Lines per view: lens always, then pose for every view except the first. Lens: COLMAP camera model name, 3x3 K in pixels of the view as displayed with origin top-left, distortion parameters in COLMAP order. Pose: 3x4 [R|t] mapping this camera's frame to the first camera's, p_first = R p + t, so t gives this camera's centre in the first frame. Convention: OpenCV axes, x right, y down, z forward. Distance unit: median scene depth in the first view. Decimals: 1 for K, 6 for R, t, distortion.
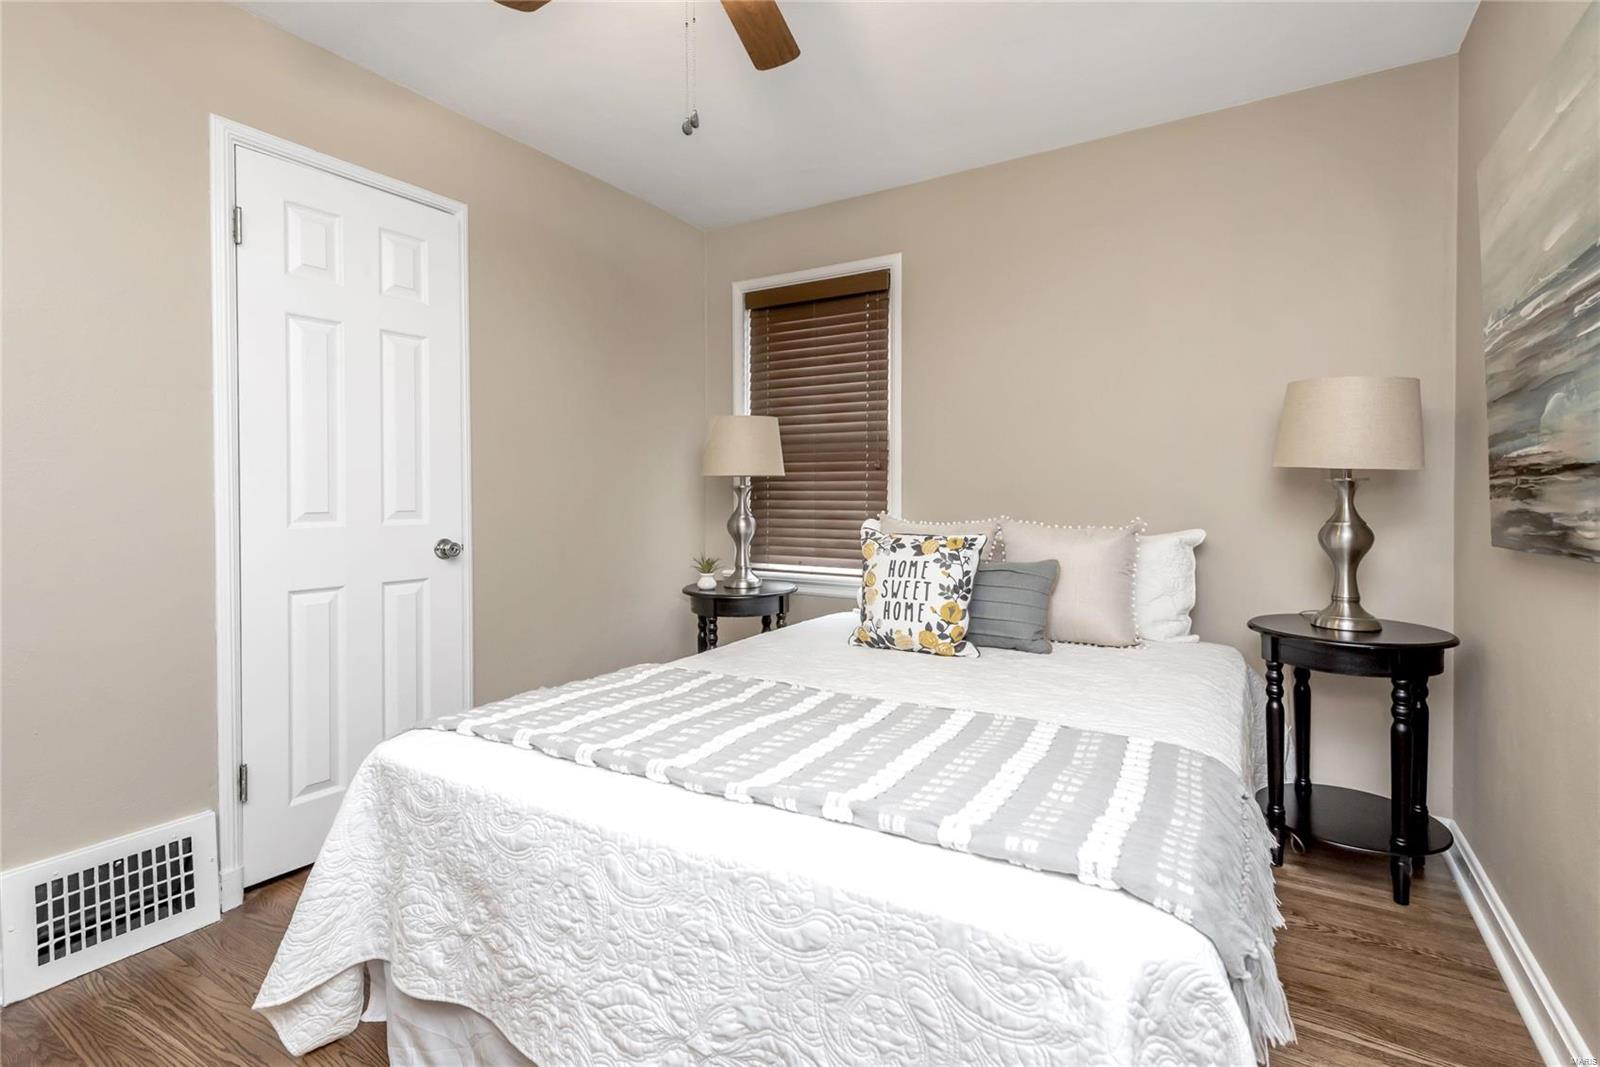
lens RADIAL K [[726.3, 0, 801.7], [0, 726.3, 526.5], [0, 0, 1]] dist [0.013189, -0.000644]
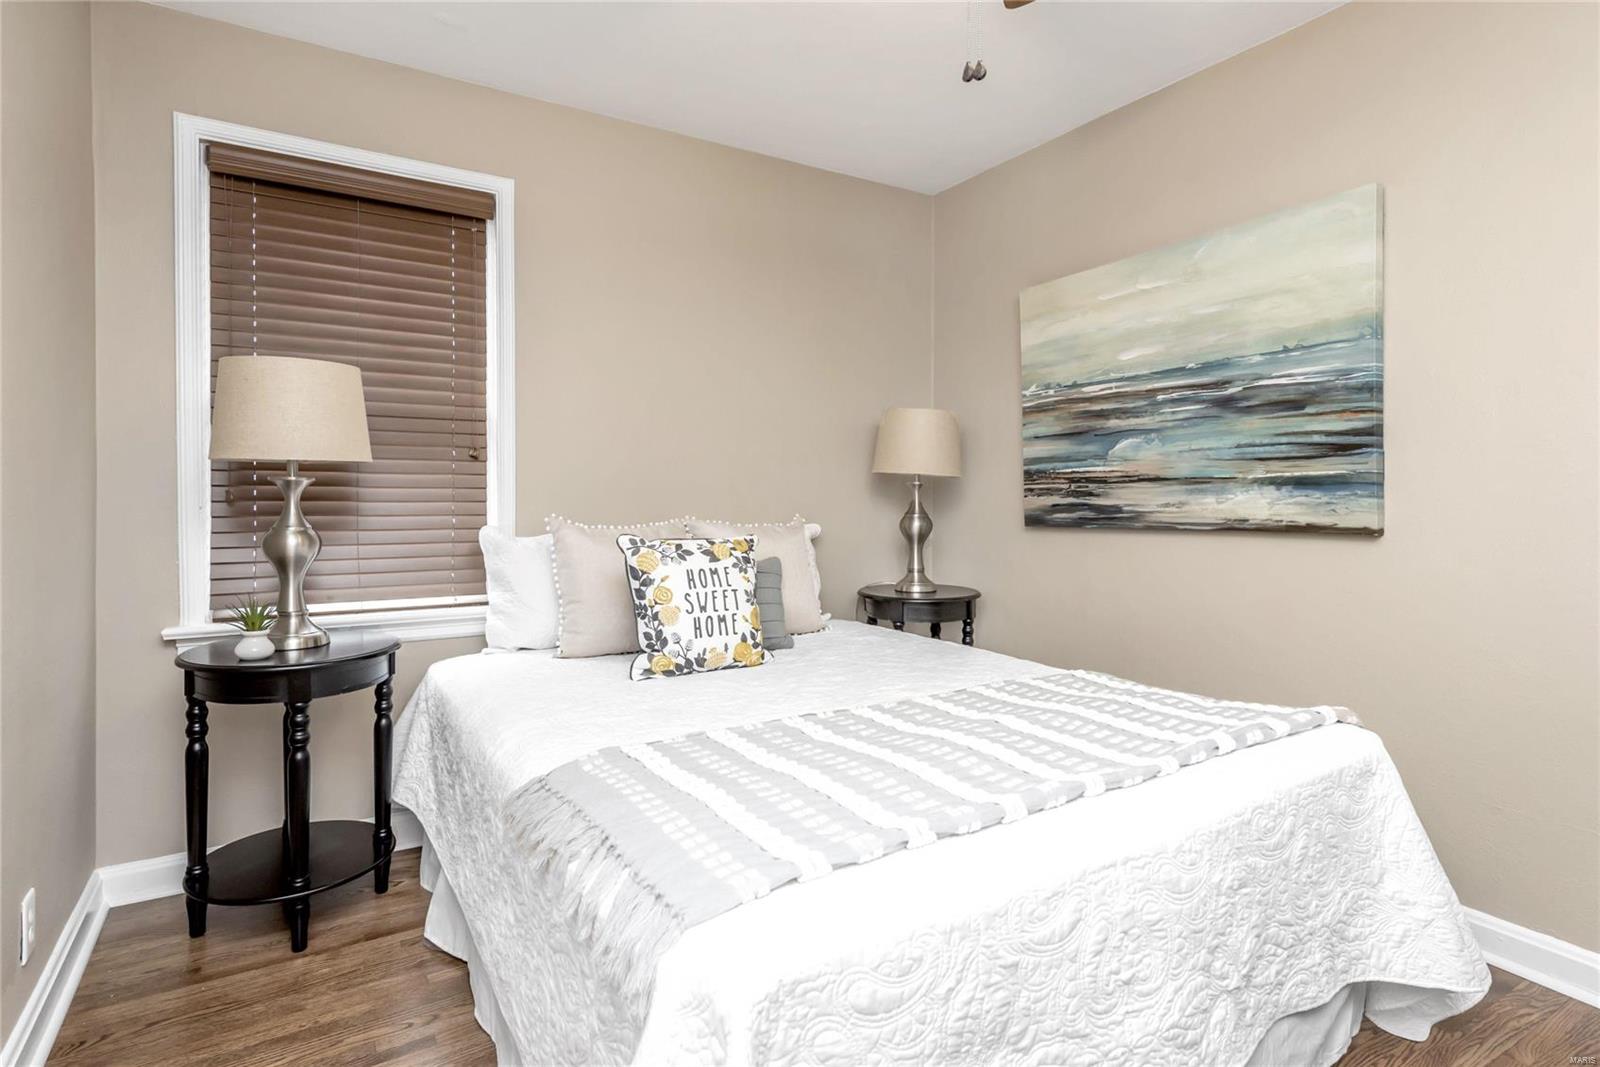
lens RADIAL K [[833.9, 0, 800.0], [0, 833.9, 533.5], [0, 0, 1]] dist [0.012871, -0.000580]
pose [[0.468480, -0.040606, 0.882540, -0.703528], [0.037272, 0.998962, 0.026178, -0.017552], [-0.882687, 0.020630, 0.469507, 0.435876]]
